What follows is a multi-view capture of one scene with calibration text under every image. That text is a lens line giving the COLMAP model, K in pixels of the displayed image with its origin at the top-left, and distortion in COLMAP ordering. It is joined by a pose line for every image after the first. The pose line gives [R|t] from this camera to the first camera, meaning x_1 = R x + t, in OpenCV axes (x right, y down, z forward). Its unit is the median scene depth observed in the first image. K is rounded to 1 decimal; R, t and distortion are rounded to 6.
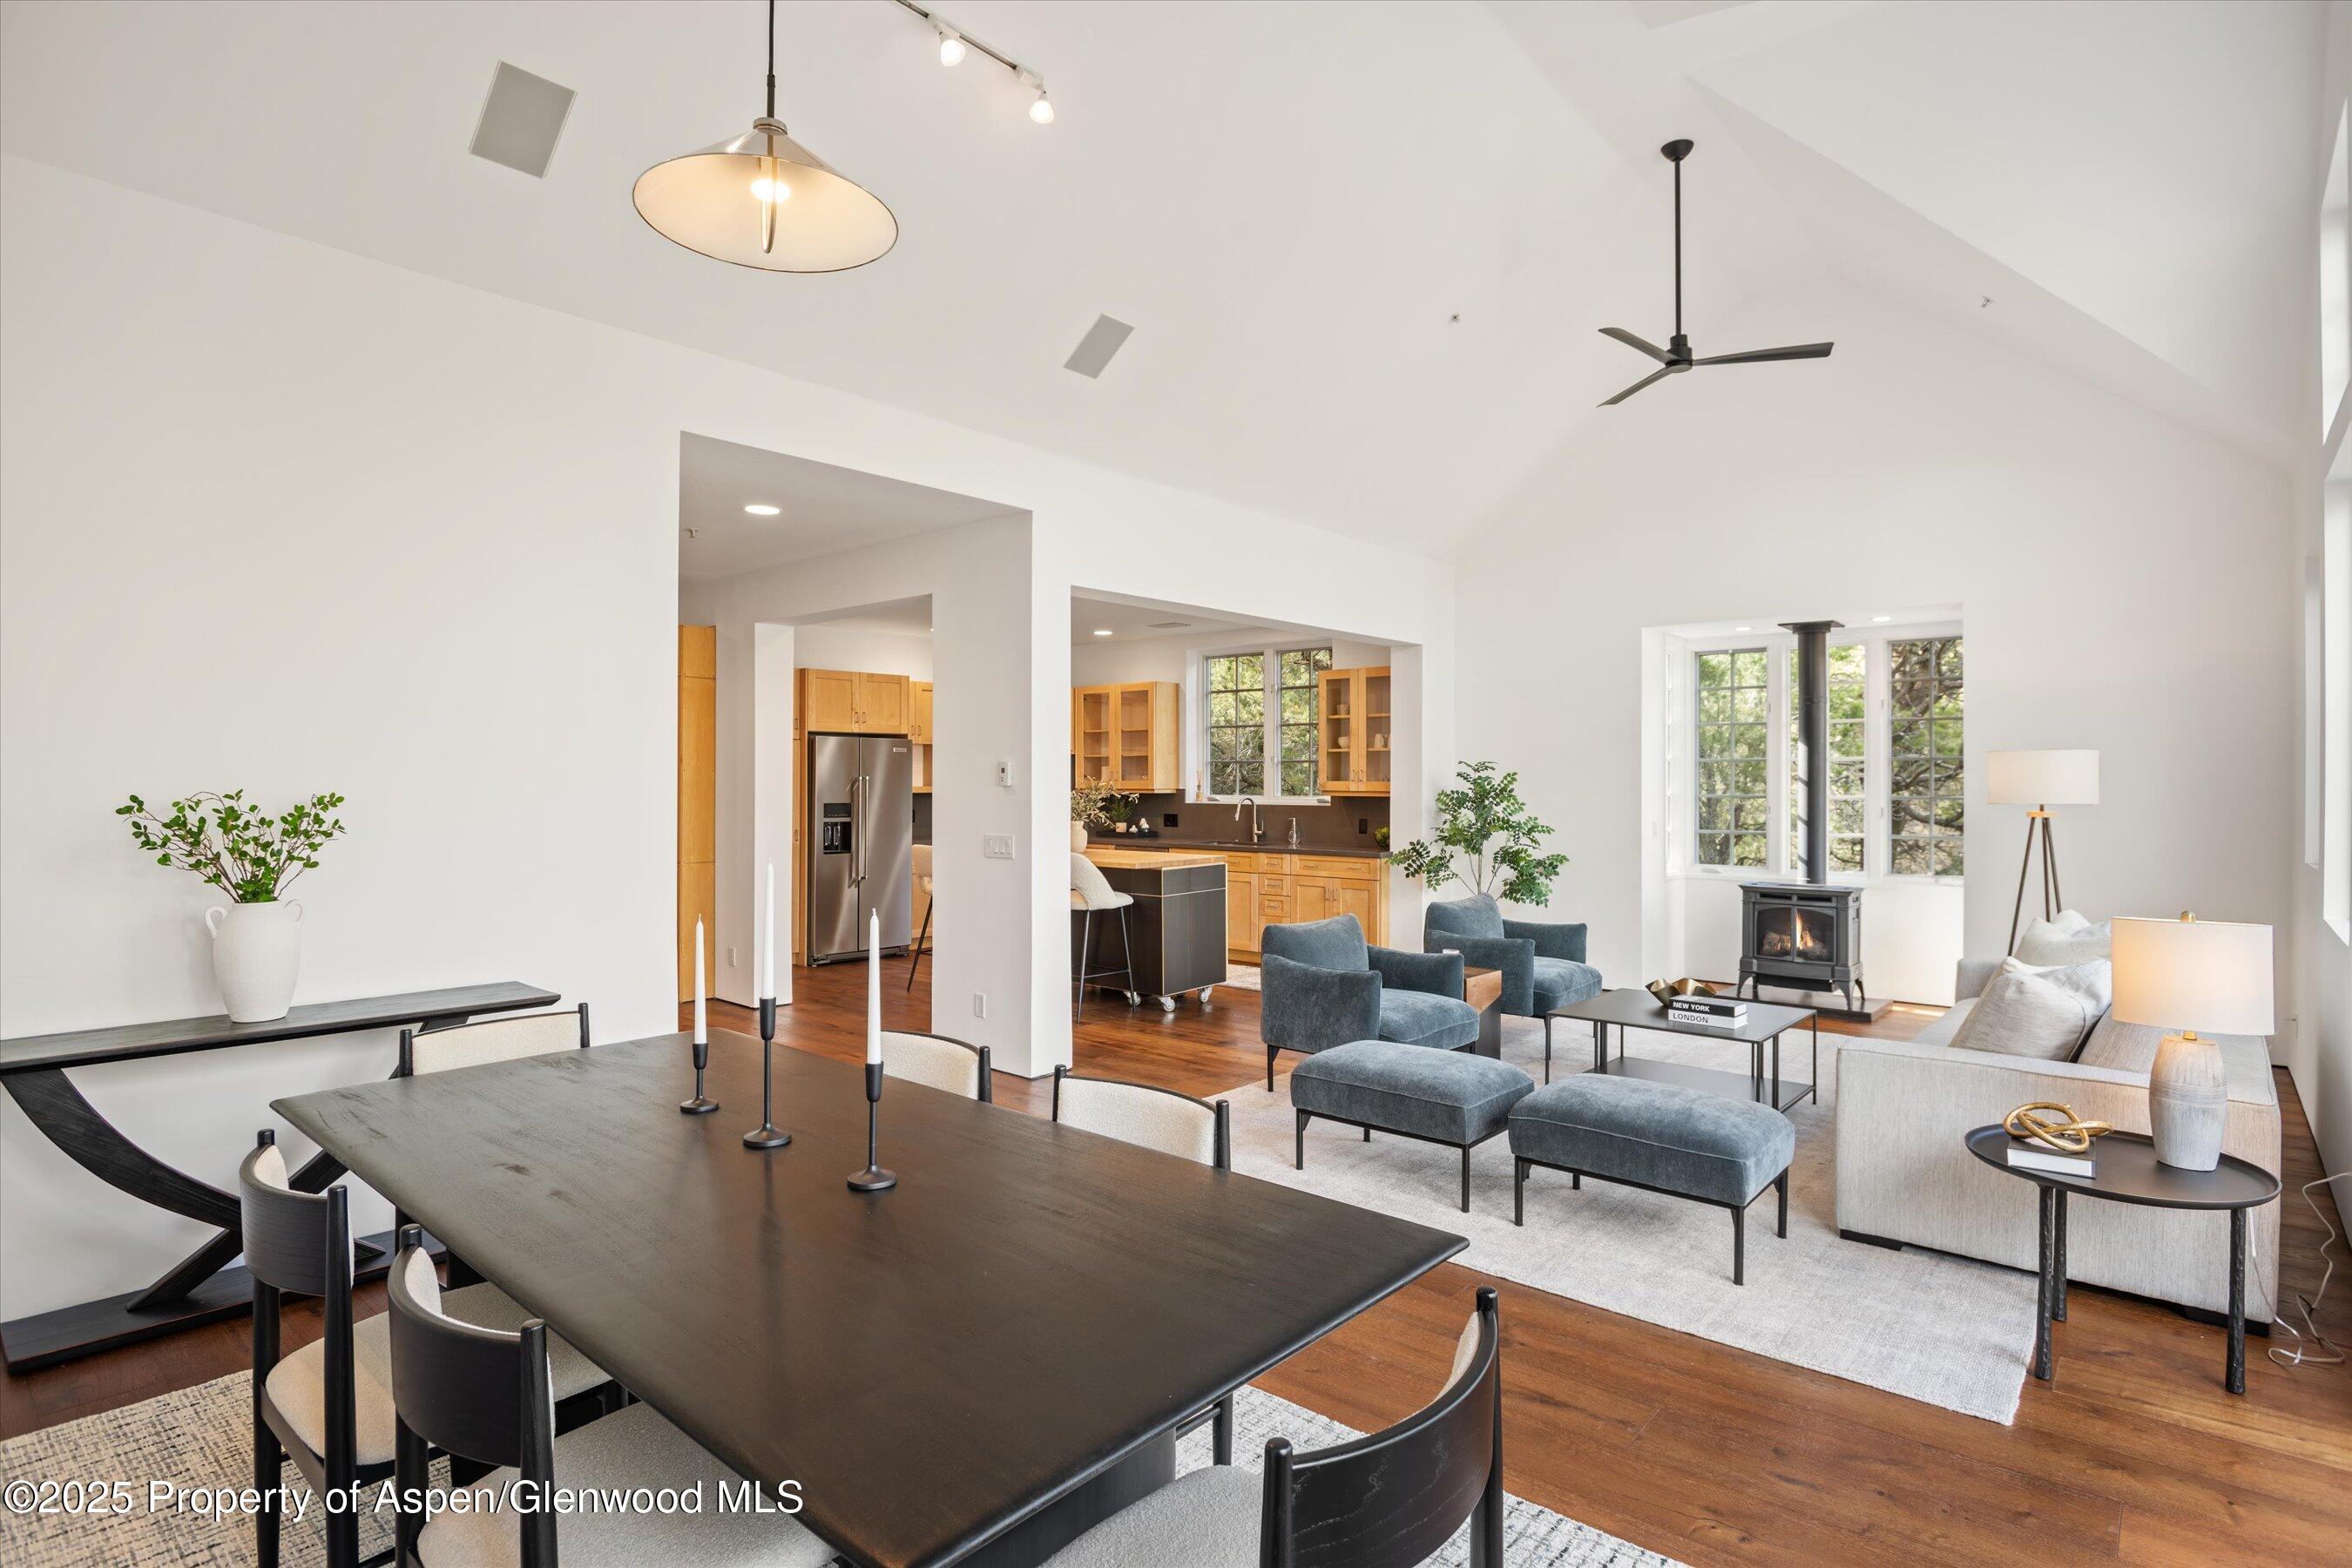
lens RADIAL K [[1299.2, 0, 1140.0], [0, 1299.2, 772.2], [0, 0, 1]] dist [-0.015791, 0.006085]
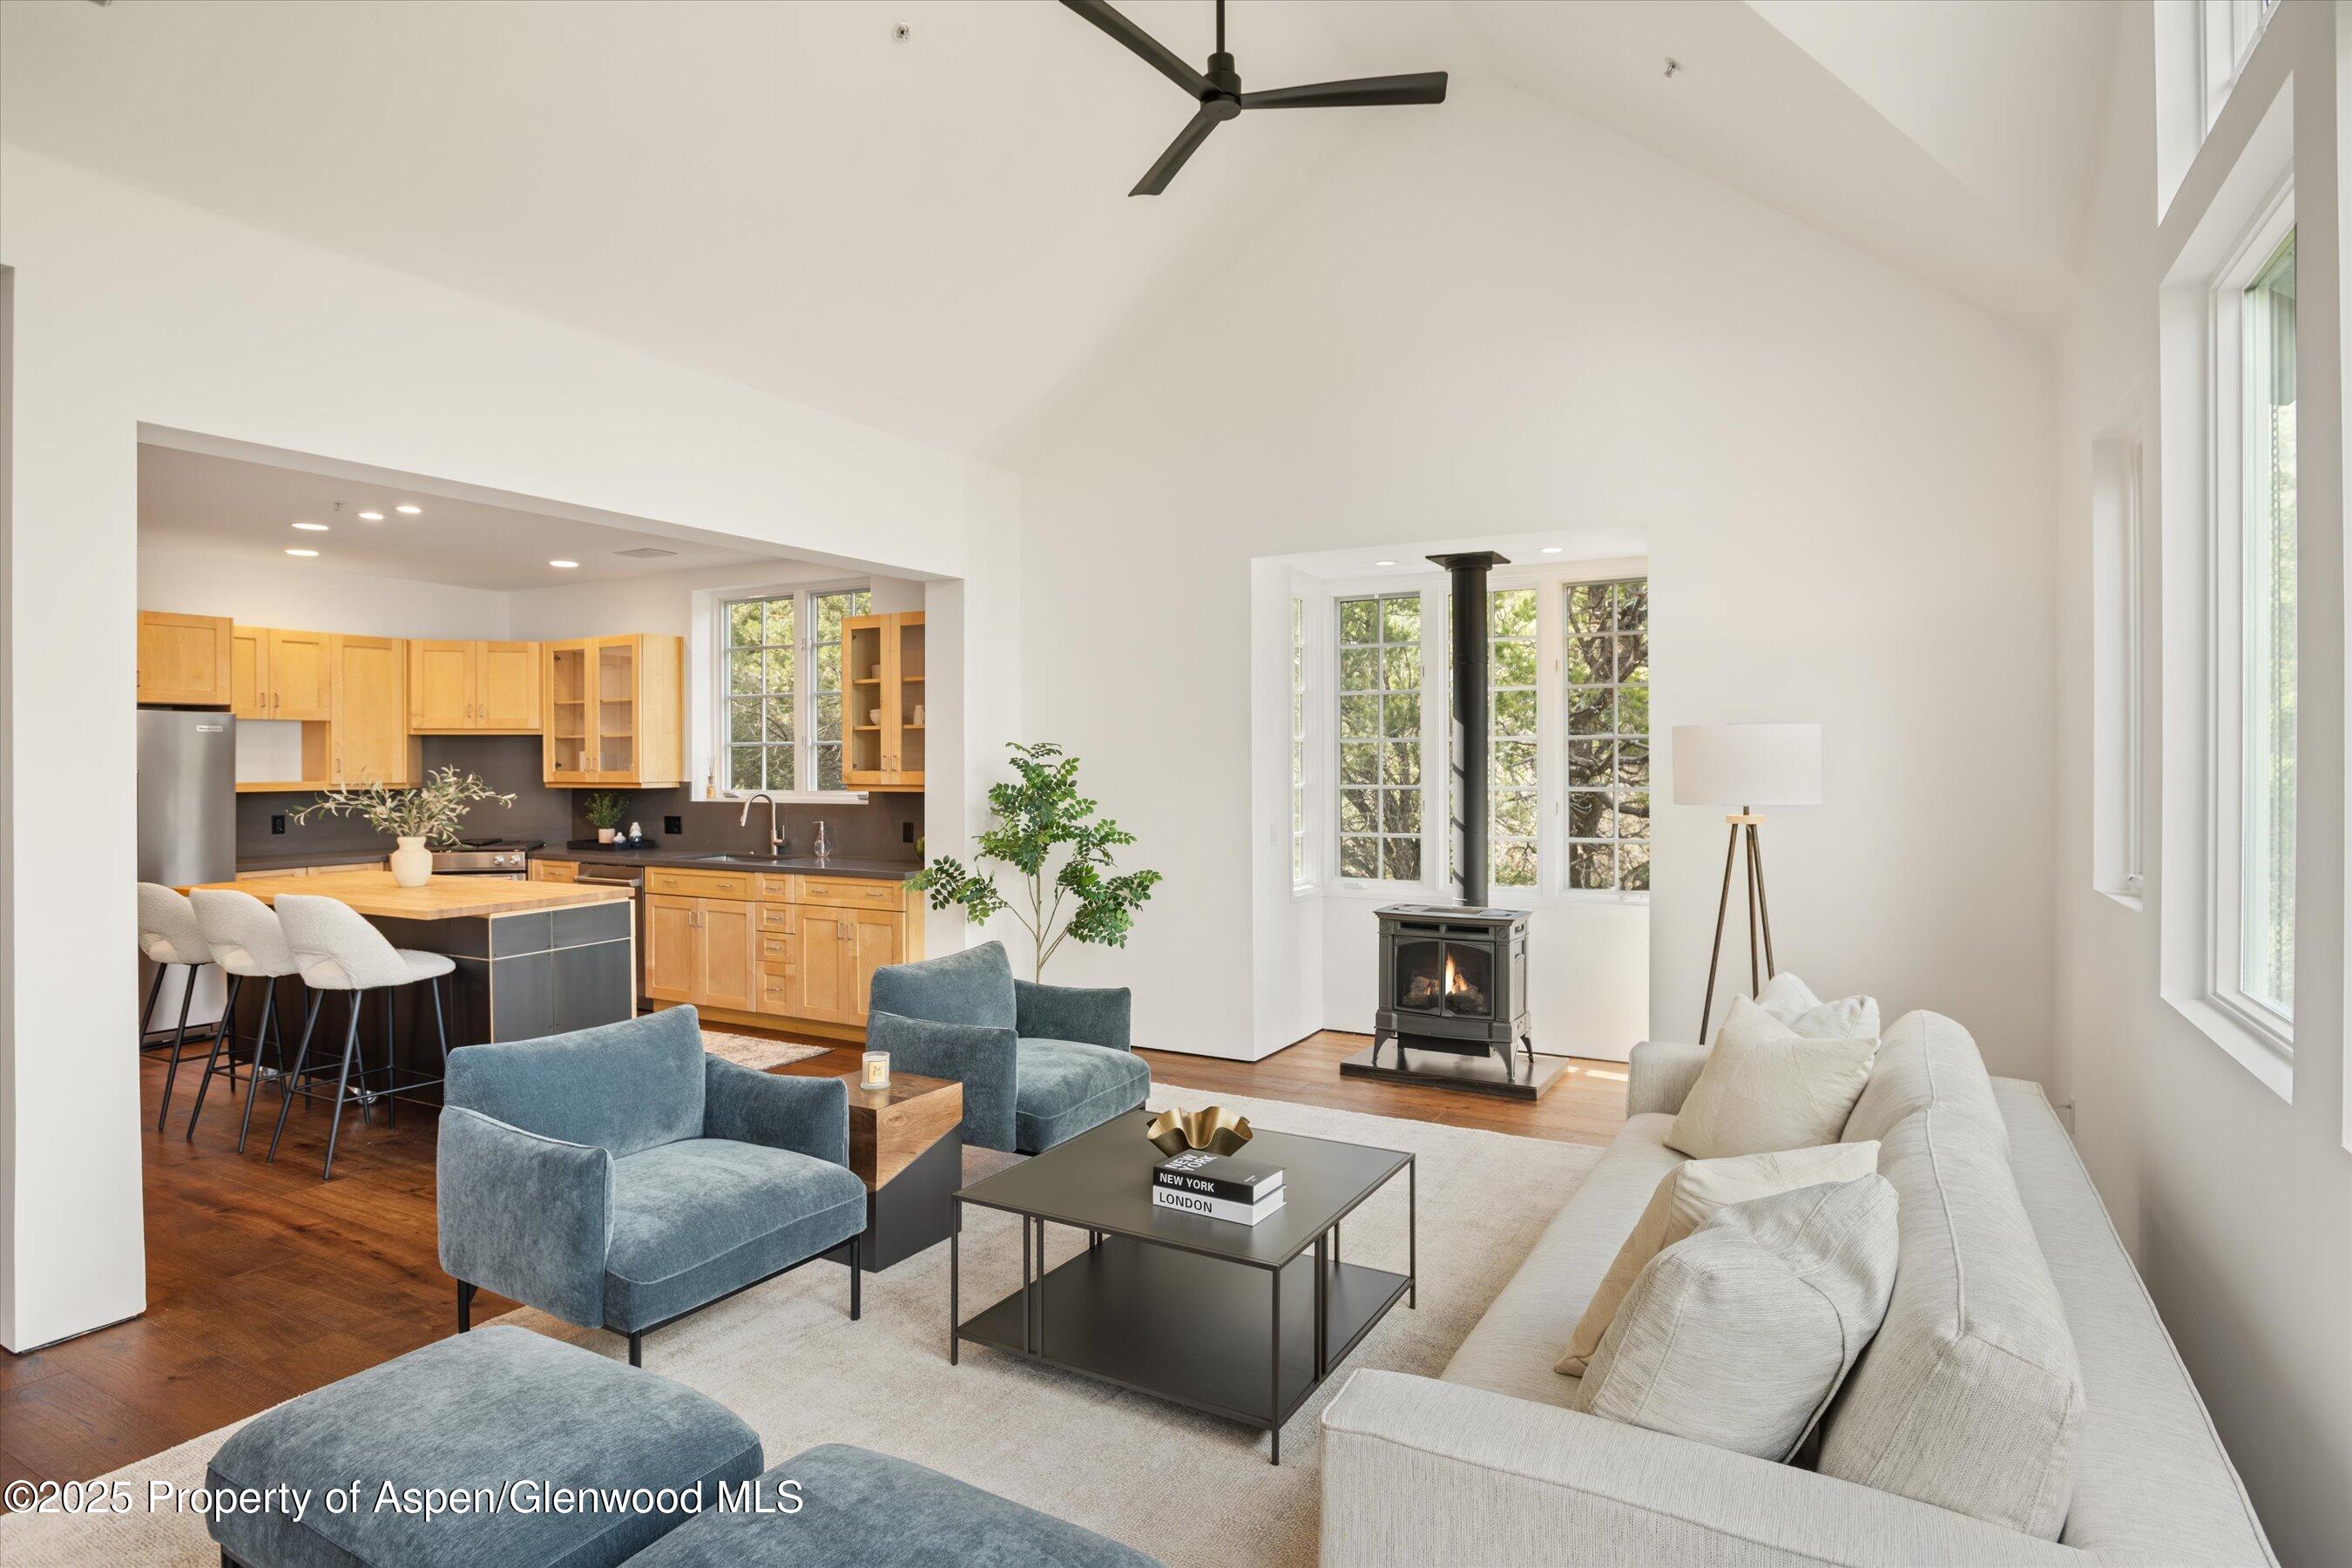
lens RADIAL K [[1299.2, 0, 1196.2], [0, 1299.2, 762.0], [0, 0, 1]] dist [-0.015791, 0.006085]
pose [[0.977822, -0.006017, 0.209353, 0.197757], [0.004654, 0.999965, 0.007002, -0.002493], [-0.209387, -0.005873, 0.977815, 0.286028]]
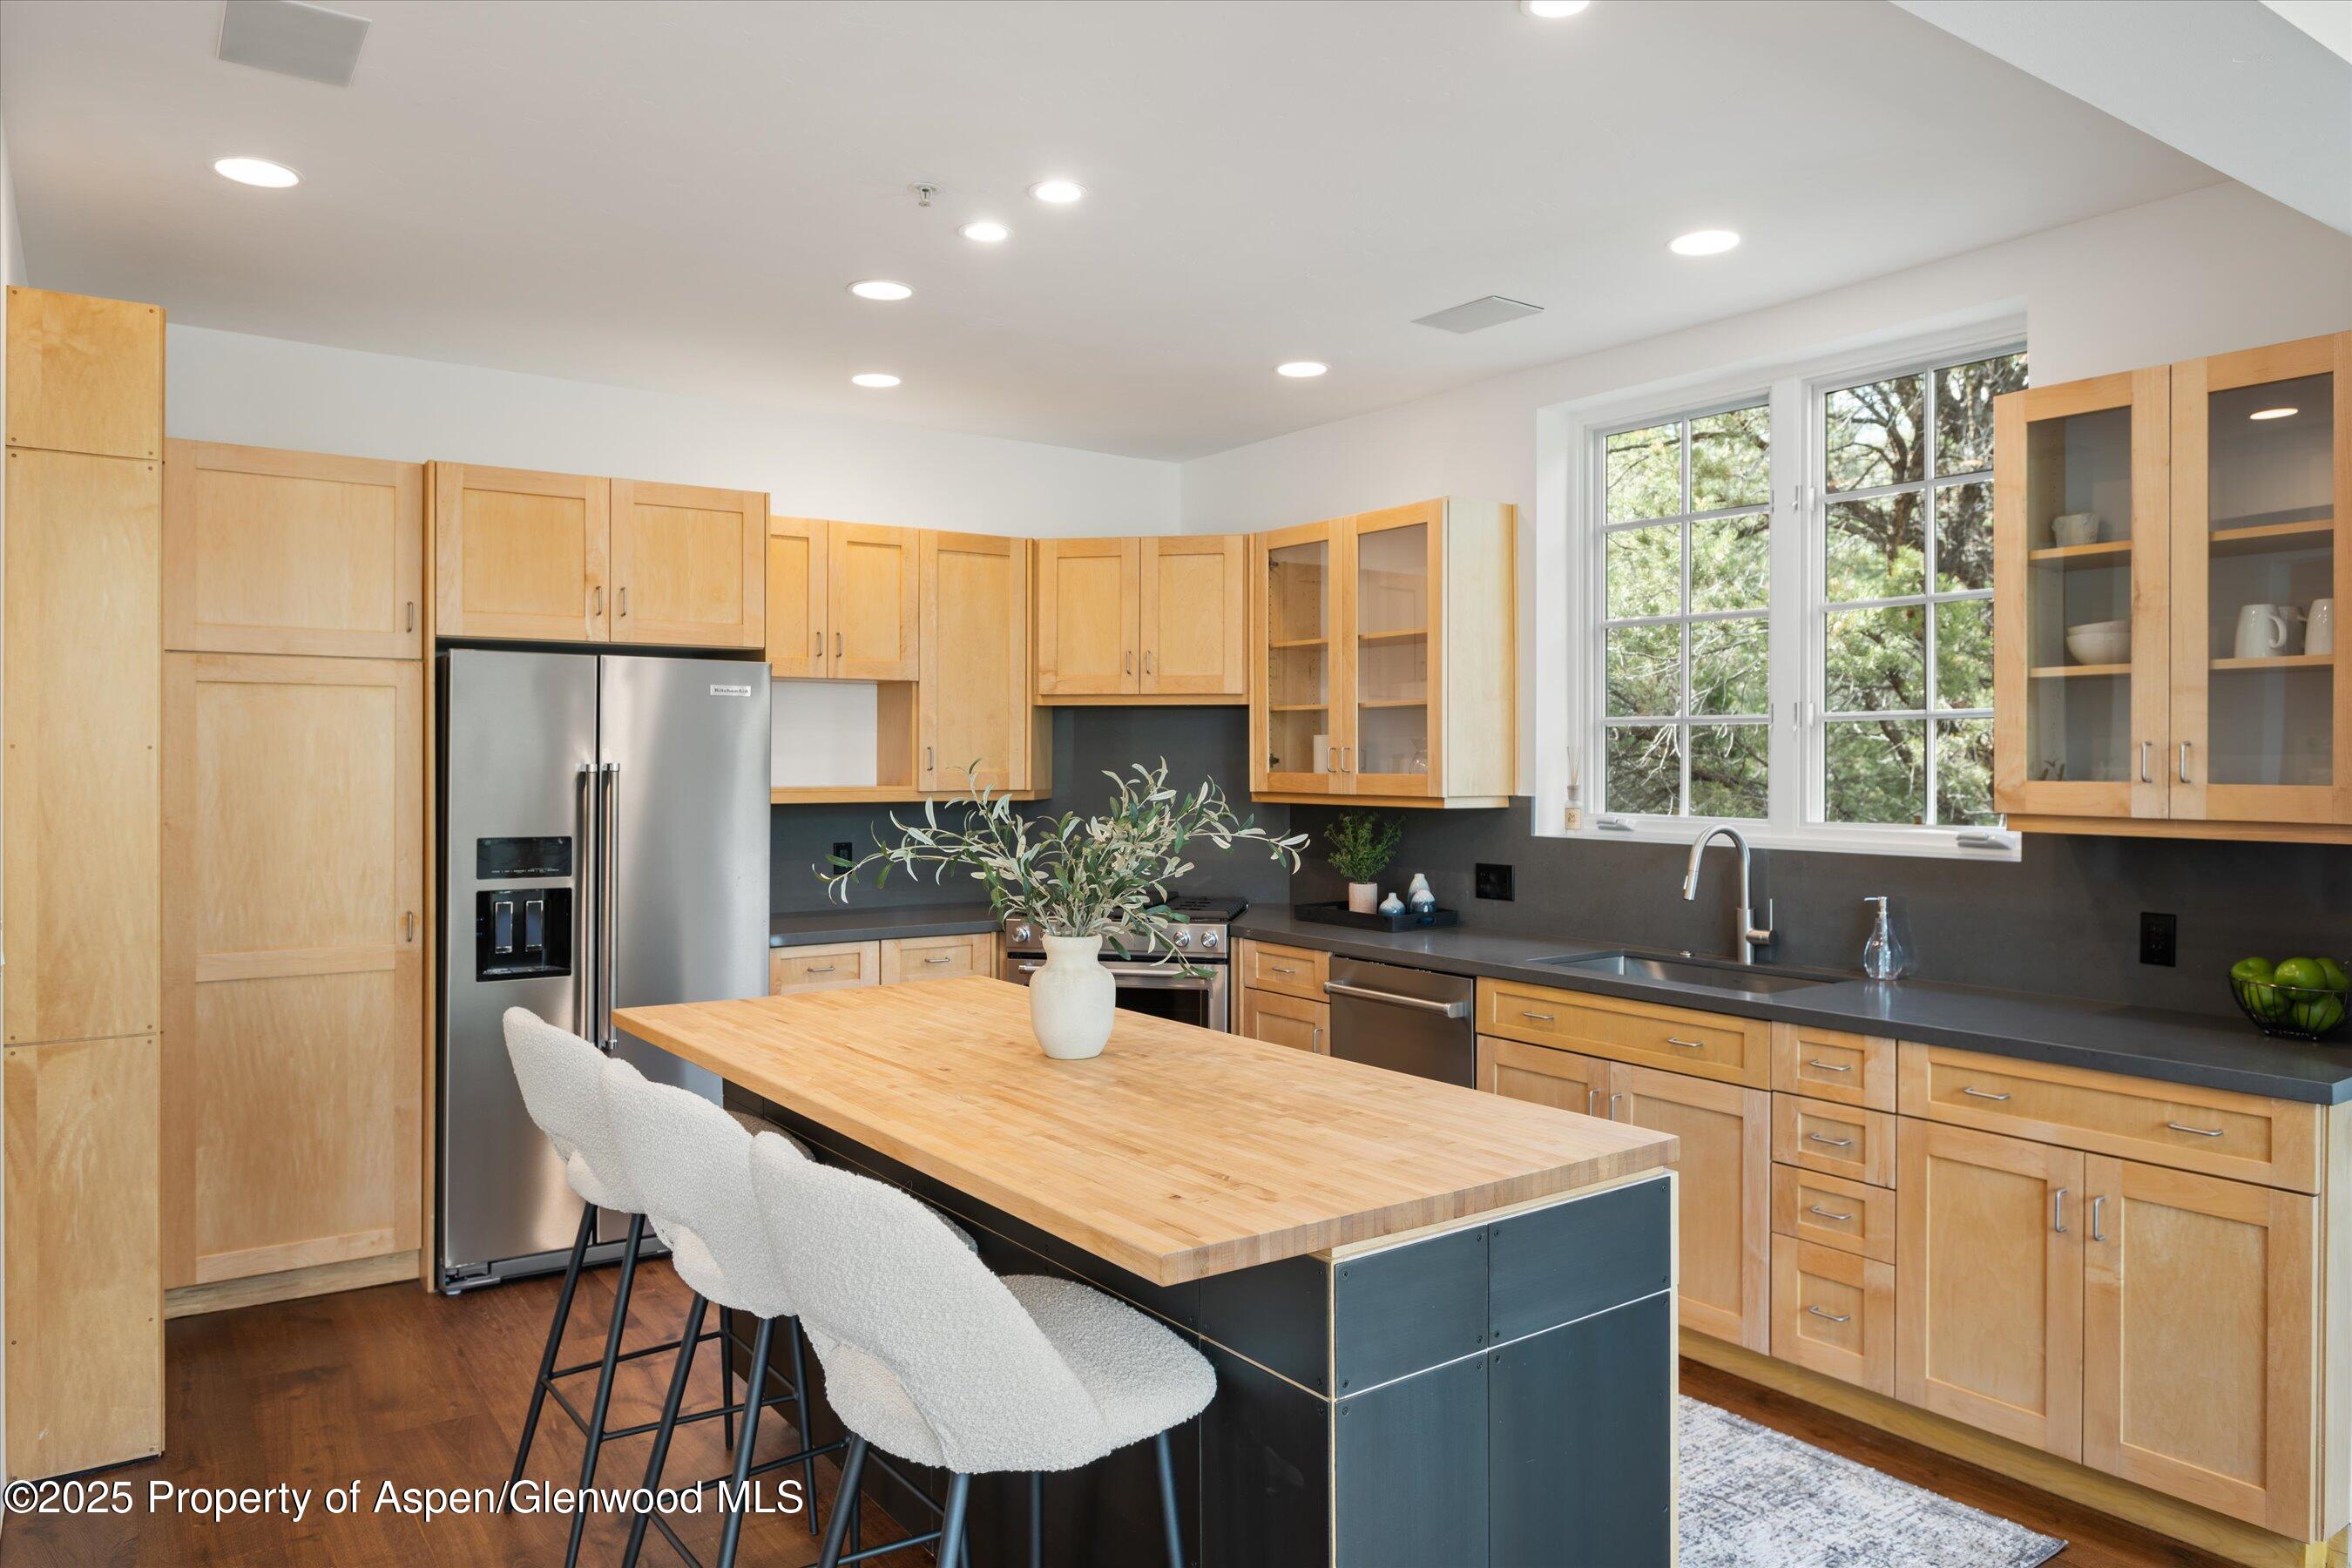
lens RADIAL K [[1553.5, 0, 1139.1], [0, 1553.5, 755.3], [0, 0, 1]] dist [-0.021227, -0.000353]
pose [[0.969585, -0.000007, -0.244754, 0.041998], [0.000637, 0.999997, 0.002496, 0.000394], [0.244753, -0.002576, 0.969582, 0.691479]]
